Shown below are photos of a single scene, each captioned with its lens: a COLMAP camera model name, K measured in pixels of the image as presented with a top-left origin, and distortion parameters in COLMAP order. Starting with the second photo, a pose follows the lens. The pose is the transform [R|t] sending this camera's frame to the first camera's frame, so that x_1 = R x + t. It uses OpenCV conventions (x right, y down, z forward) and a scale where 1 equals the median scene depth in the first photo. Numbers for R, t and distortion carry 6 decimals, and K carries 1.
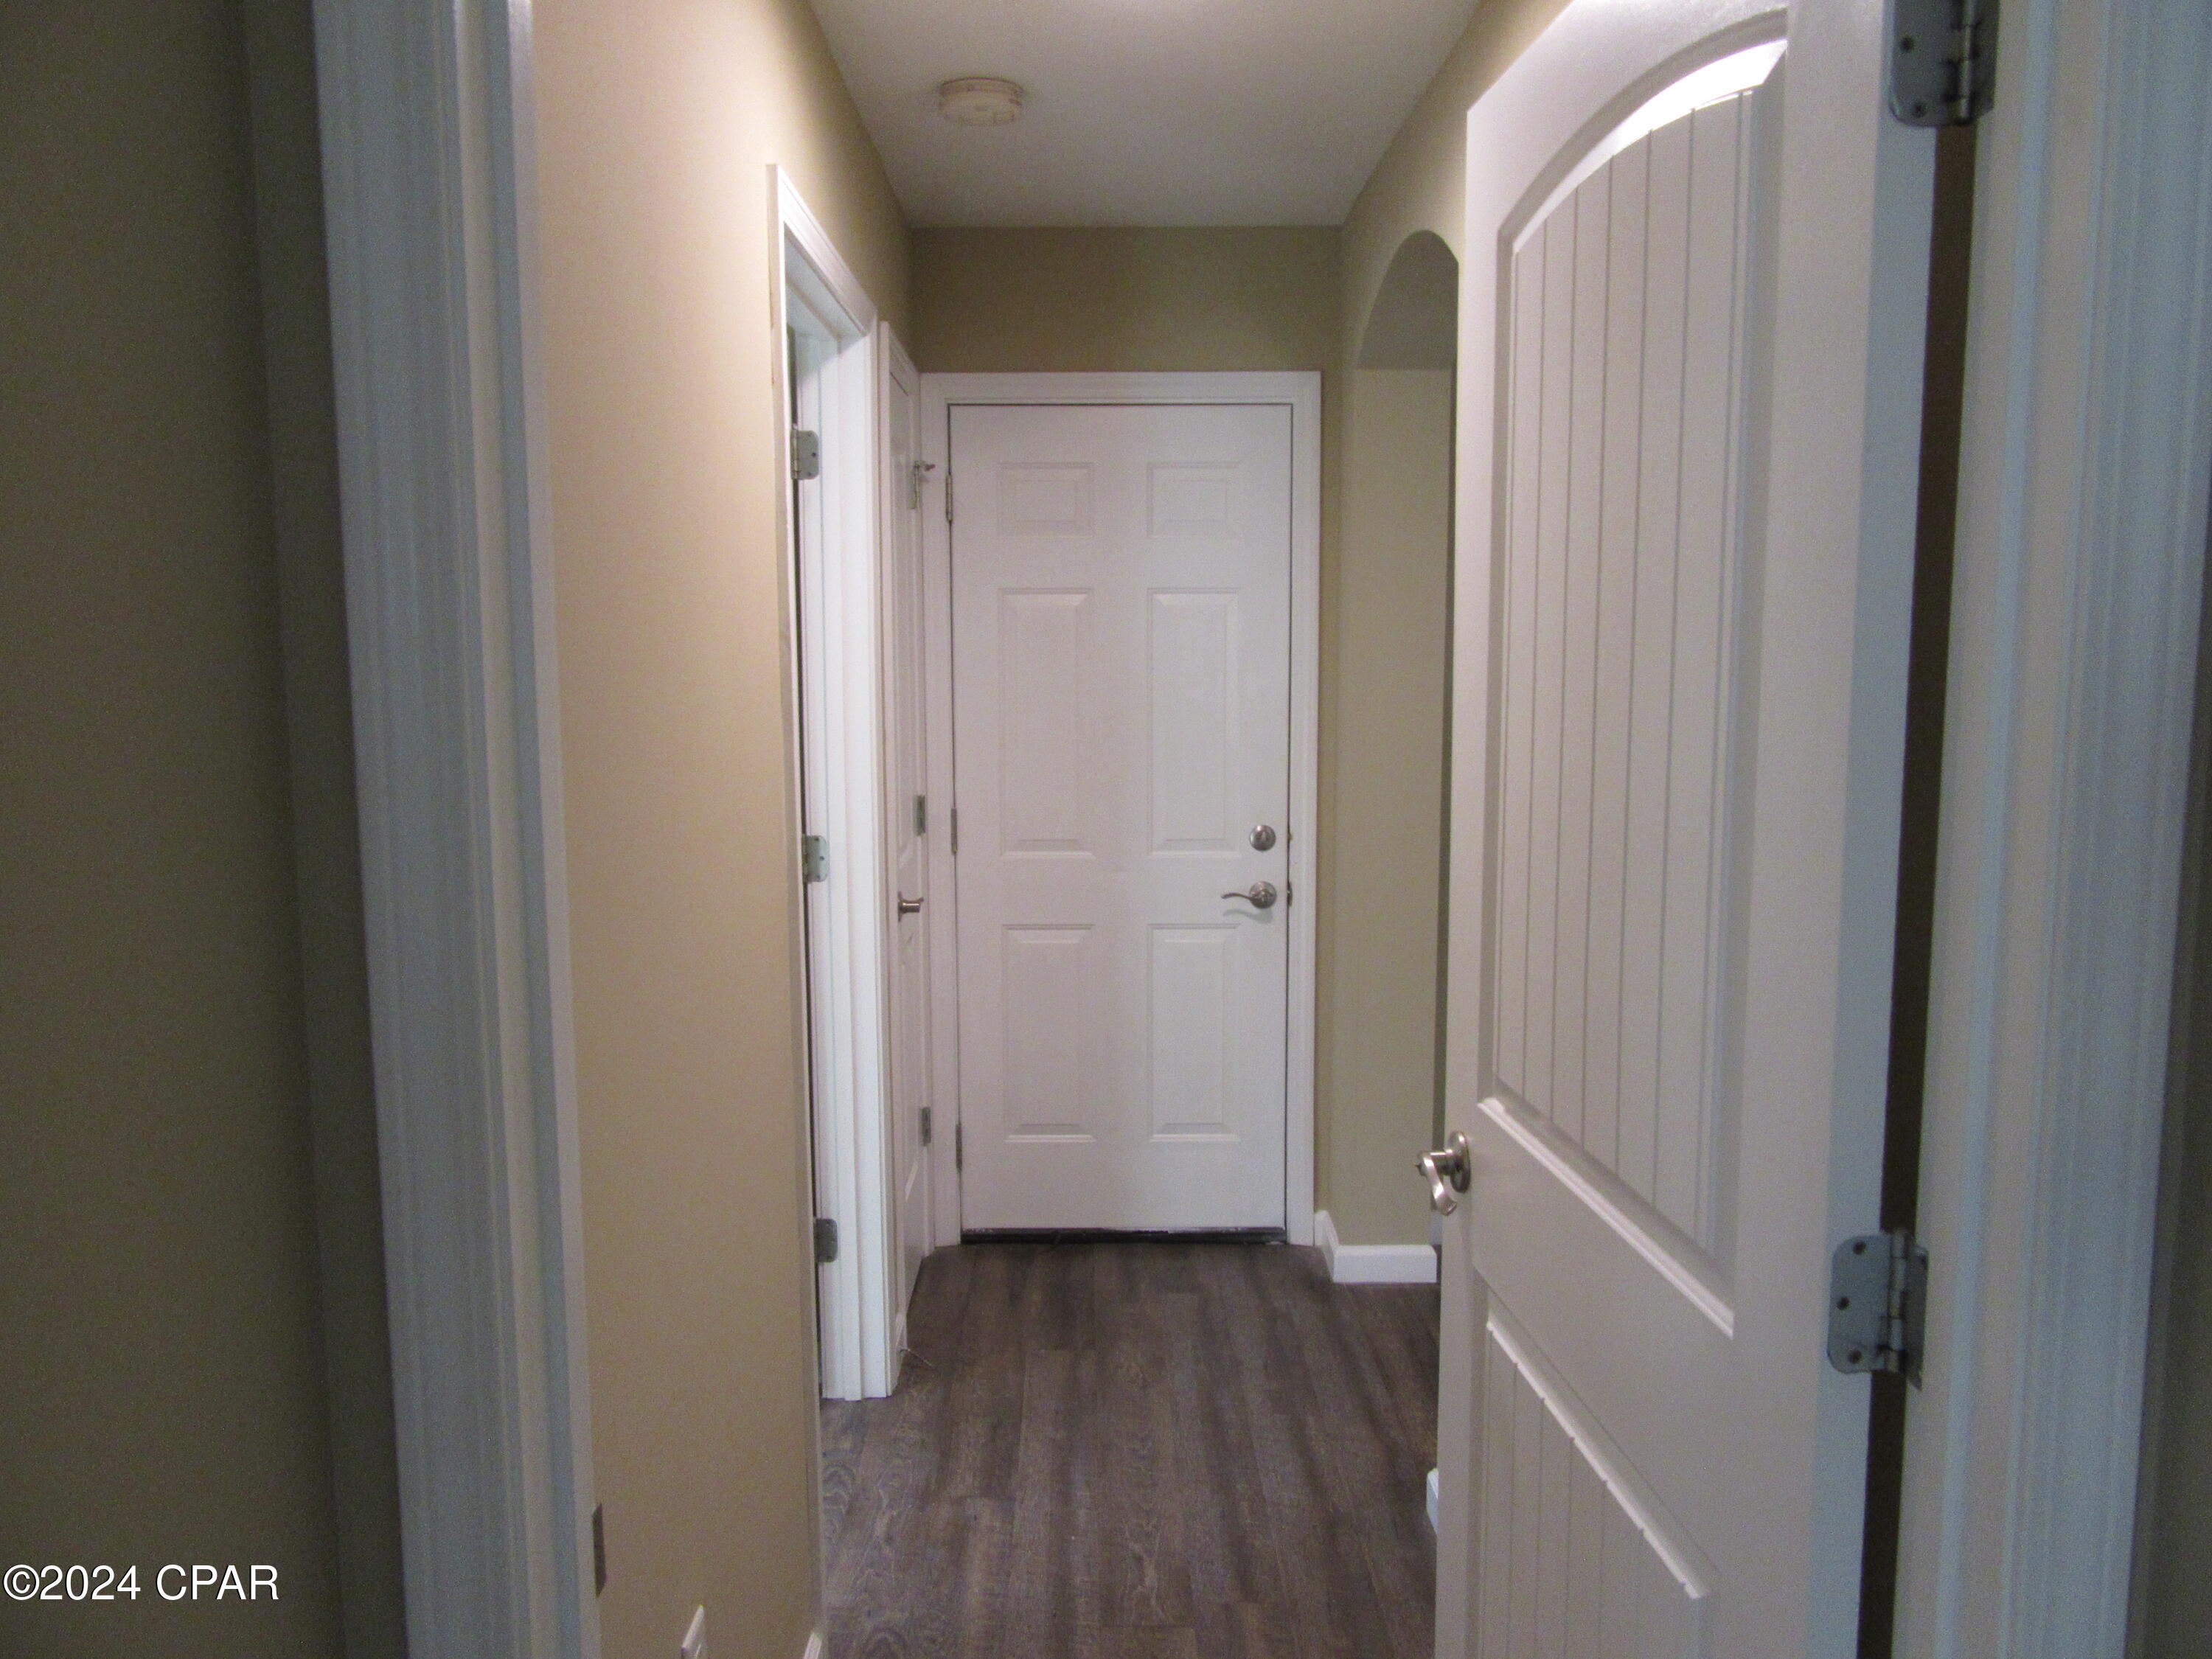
lens RADIAL K [[1633.5, 0, 1106.0], [0, 1633.5, 829.5], [0, 0, 1]] dist [0.004122, -0.002999]
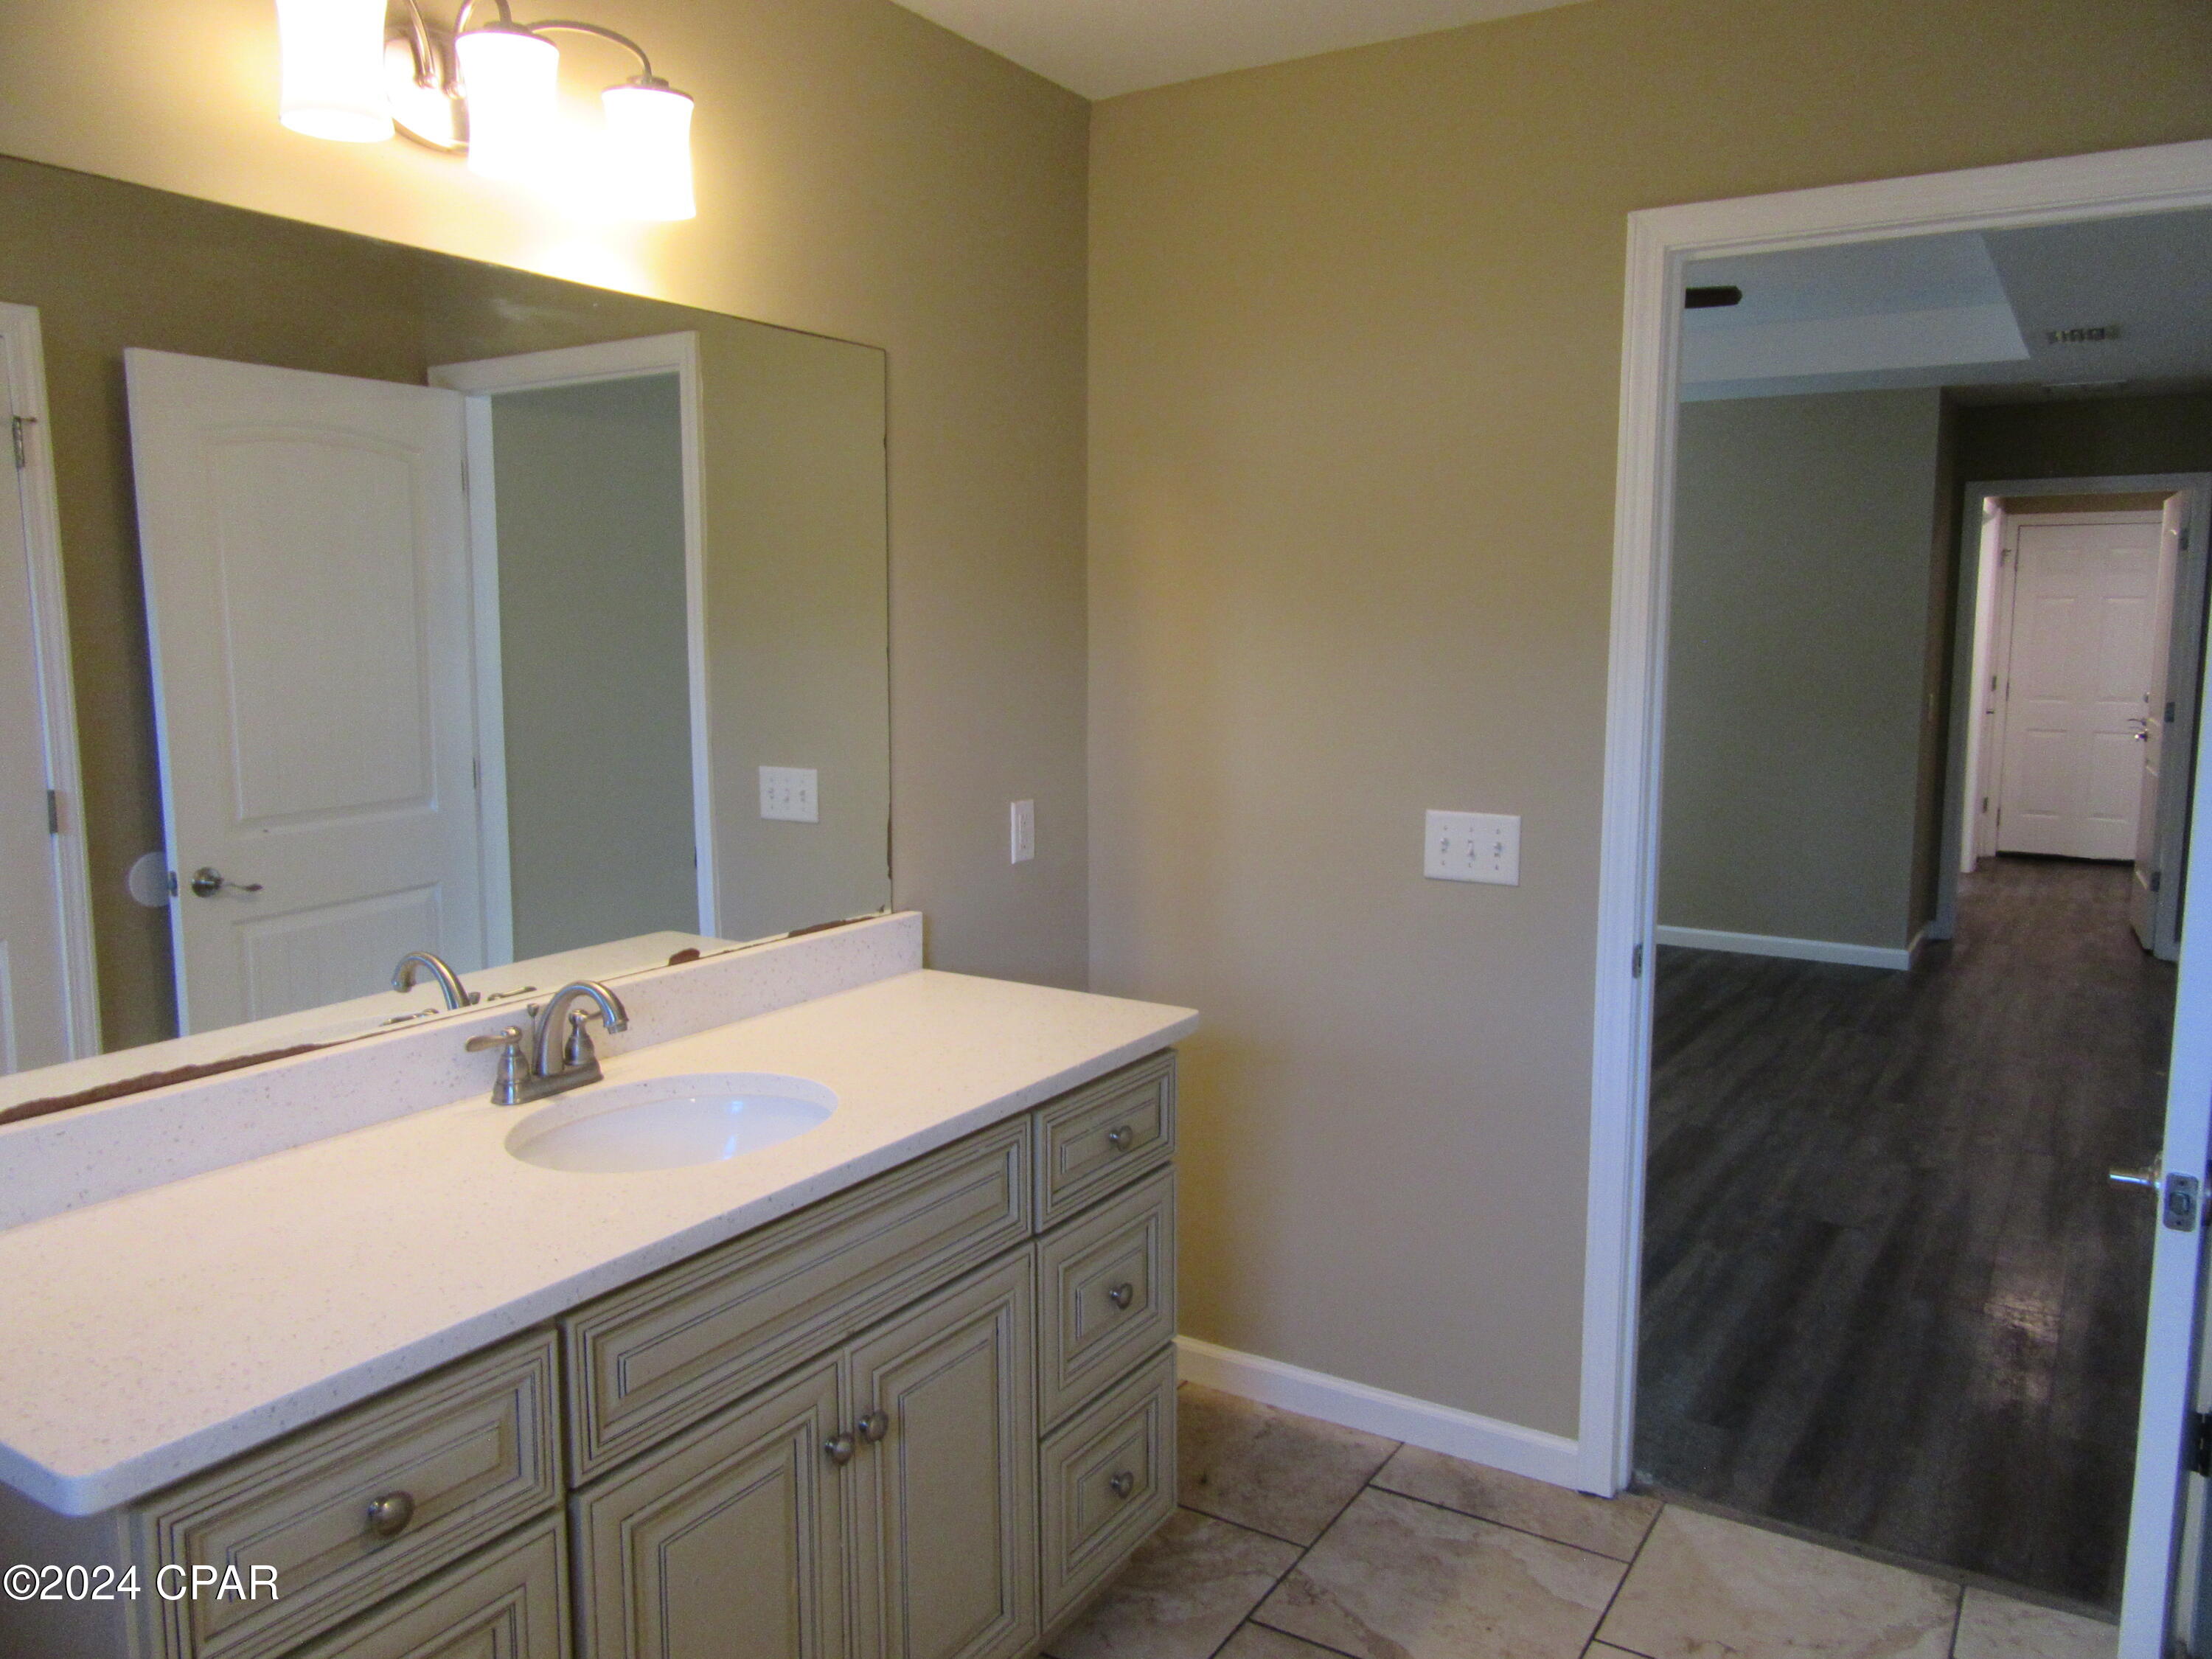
lens RADIAL K [[1633.5, 0, 1106.0], [0, 1633.5, 829.5], [0, 0, 1]] dist [0.004122, -0.002999]
pose [[0.838477, 0.074548, -0.539814, 0.122401], [-0.065074, 0.997208, 0.036637, 0.215891], [0.541038, 0.004408, 0.840987, -1.926197]]
